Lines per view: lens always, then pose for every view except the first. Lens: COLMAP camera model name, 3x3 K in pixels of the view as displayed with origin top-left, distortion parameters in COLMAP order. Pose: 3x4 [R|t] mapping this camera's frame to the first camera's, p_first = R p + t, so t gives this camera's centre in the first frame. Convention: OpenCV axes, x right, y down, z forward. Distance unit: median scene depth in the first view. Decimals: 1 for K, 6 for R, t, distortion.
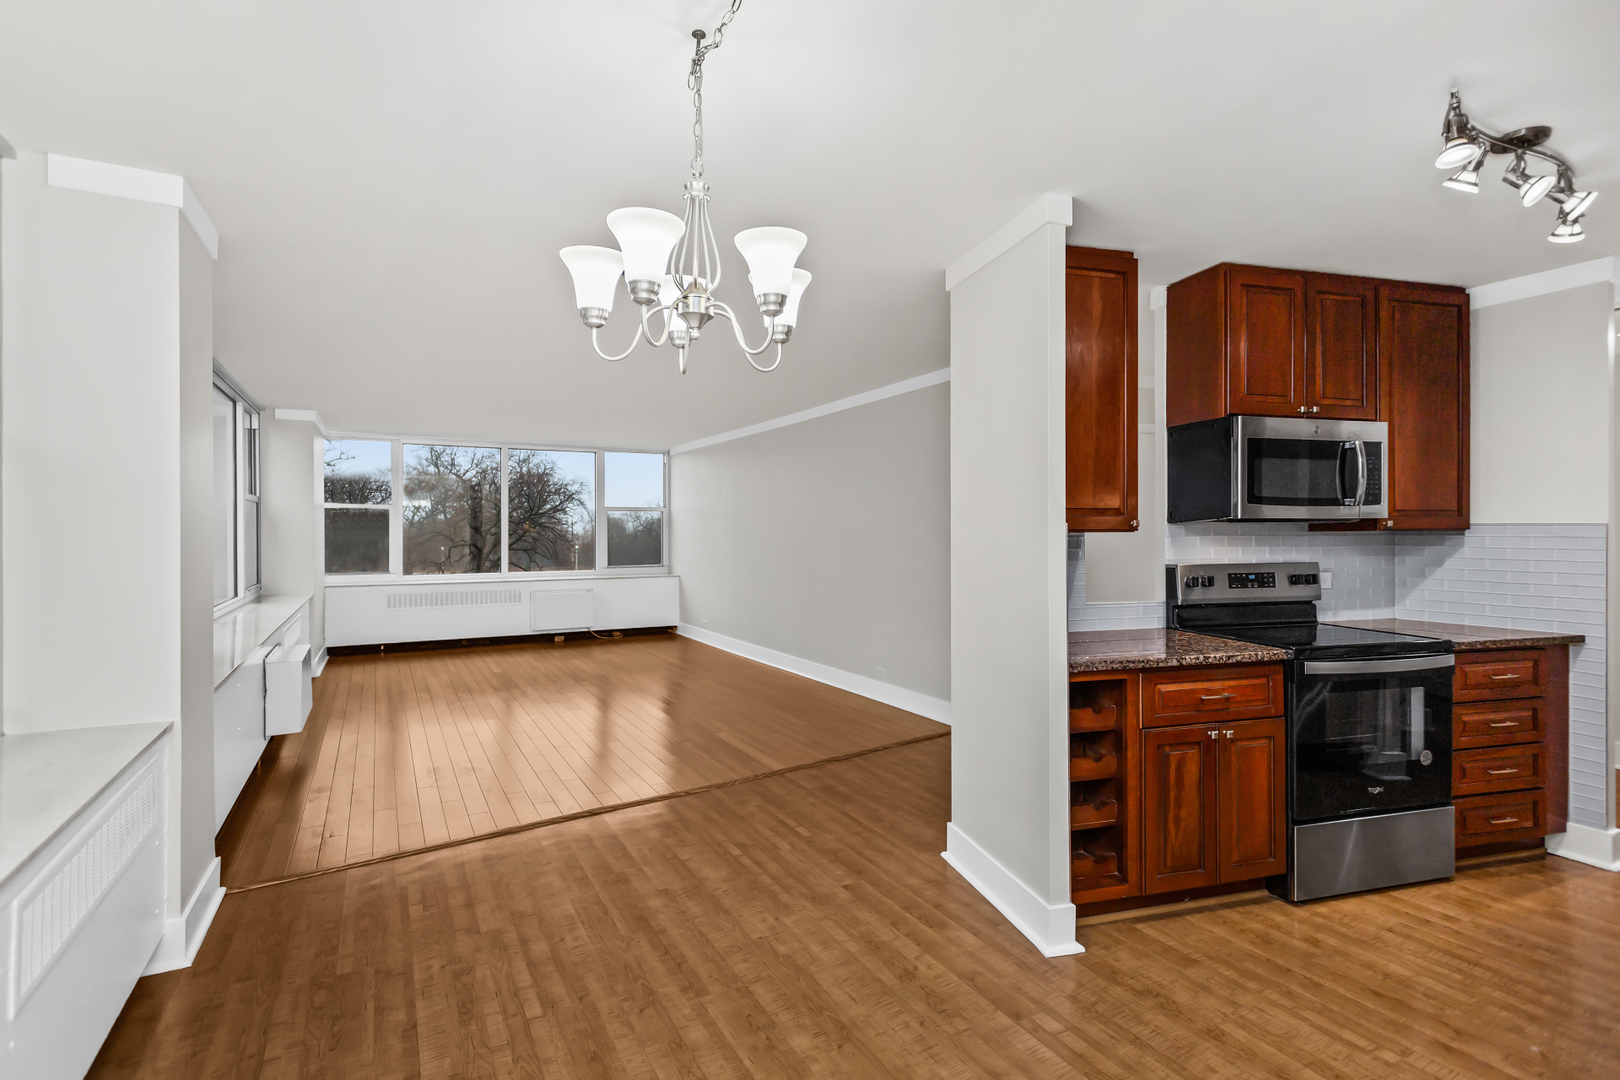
lens RADIAL K [[776.4, 0, 815.2], [0, 776.4, 533.8], [0, 0, 1]] dist [0.001912, 0.001876]
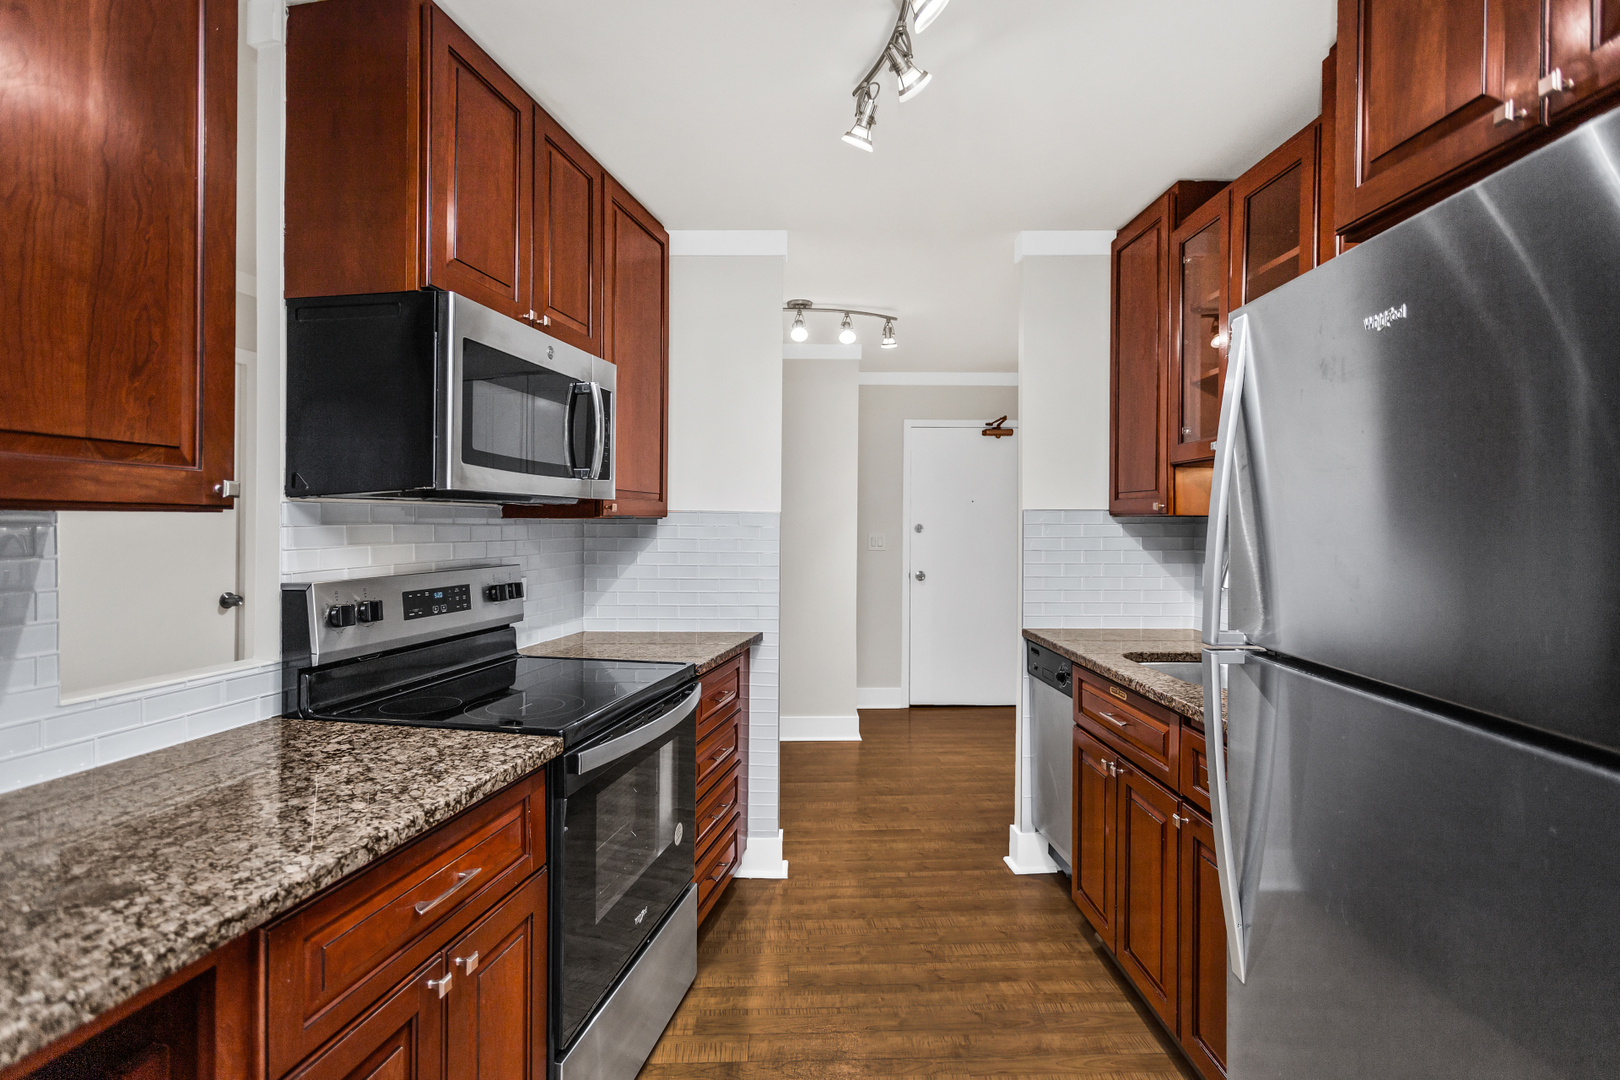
lens RADIAL K [[776.4, 0, 804.0], [0, 776.4, 525.7], [0, 0, 1]] dist [0.001912, 0.001876]
pose [[0.466396, 0.002956, 0.884571, 0.180912], [-0.003249, 0.999993, -0.001628, 0.003851], [-0.884570, -0.002114, 0.466403, 0.500745]]
